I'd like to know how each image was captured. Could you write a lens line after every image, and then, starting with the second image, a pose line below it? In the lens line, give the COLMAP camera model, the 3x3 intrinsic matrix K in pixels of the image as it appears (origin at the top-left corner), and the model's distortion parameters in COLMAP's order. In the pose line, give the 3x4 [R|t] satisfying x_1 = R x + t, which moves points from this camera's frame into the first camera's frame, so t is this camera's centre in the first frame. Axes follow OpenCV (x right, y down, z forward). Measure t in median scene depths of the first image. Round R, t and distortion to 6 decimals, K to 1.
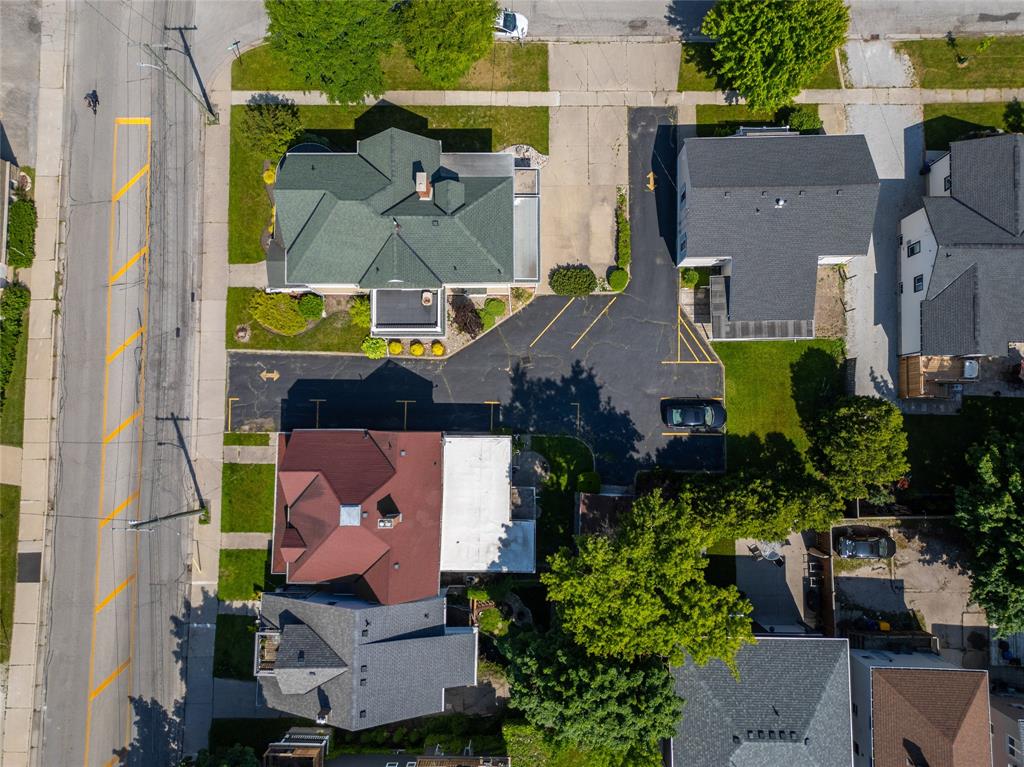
lens RADIAL K [[718.1, 0, 515.4], [0, 718.1, 381.2], [0, 0, 1]] dist [0.082888, -0.077537]
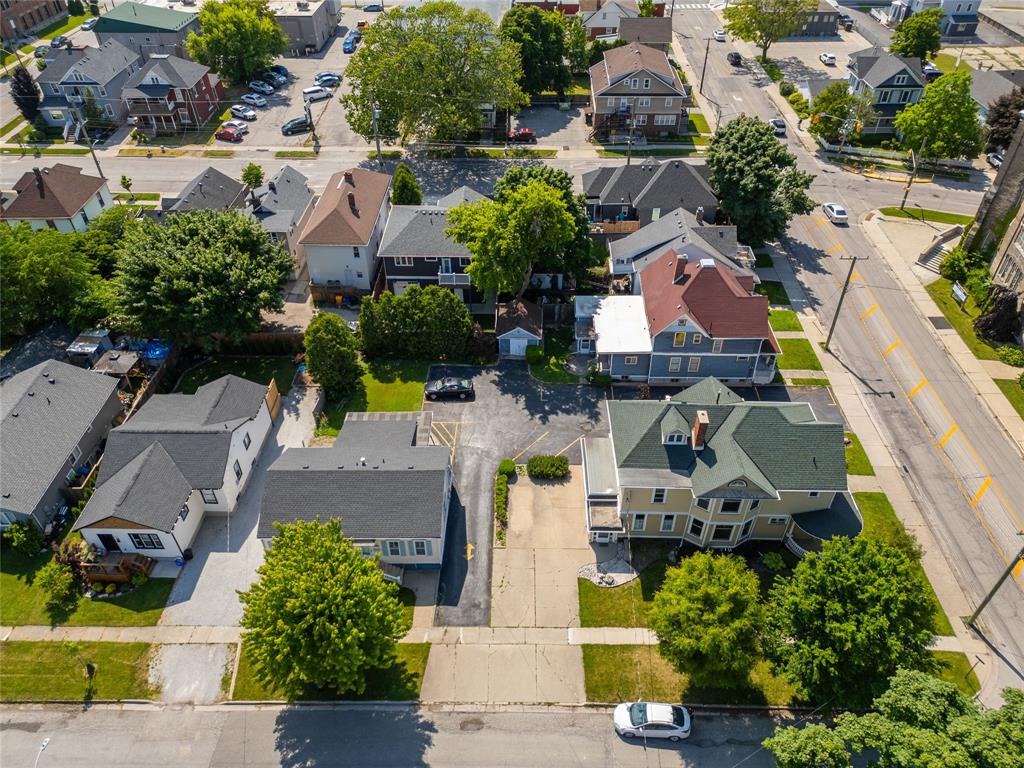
lens RADIAL K [[718.1, 0, 515.4], [0, 718.1, 381.7], [0, 0, 1]] dist [0.082888, -0.077537]
pose [[-0.999728, 0.006881, 0.022290, 0.104951], [0.013875, -0.592713, 0.805294, -0.922265], [0.018753, 0.805384, 0.592456, 0.255073]]
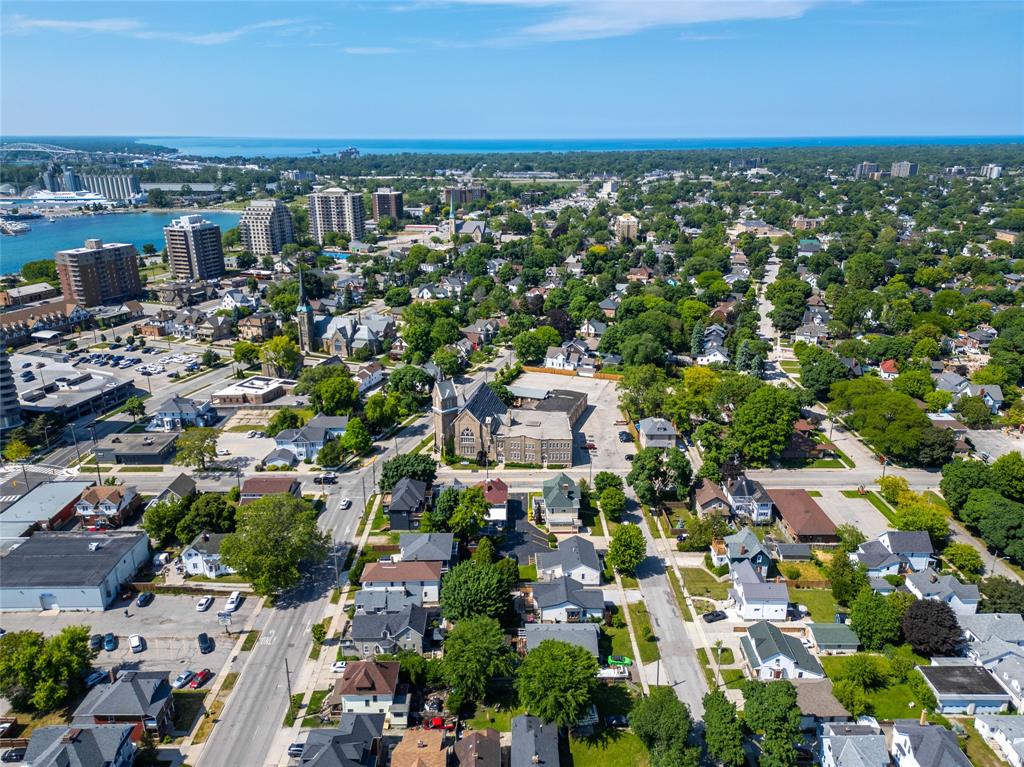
lens RADIAL K [[718.1, 0, 515.4], [0, 718.1, 381.2], [0, 0, 1]] dist [0.082888, -0.077537]
pose [[0.016641, 0.335707, -0.941819, 3.000131], [-0.997319, 0.072701, 0.008292, -0.048115], [0.071255, 0.939157, 0.336017, -0.837568]]
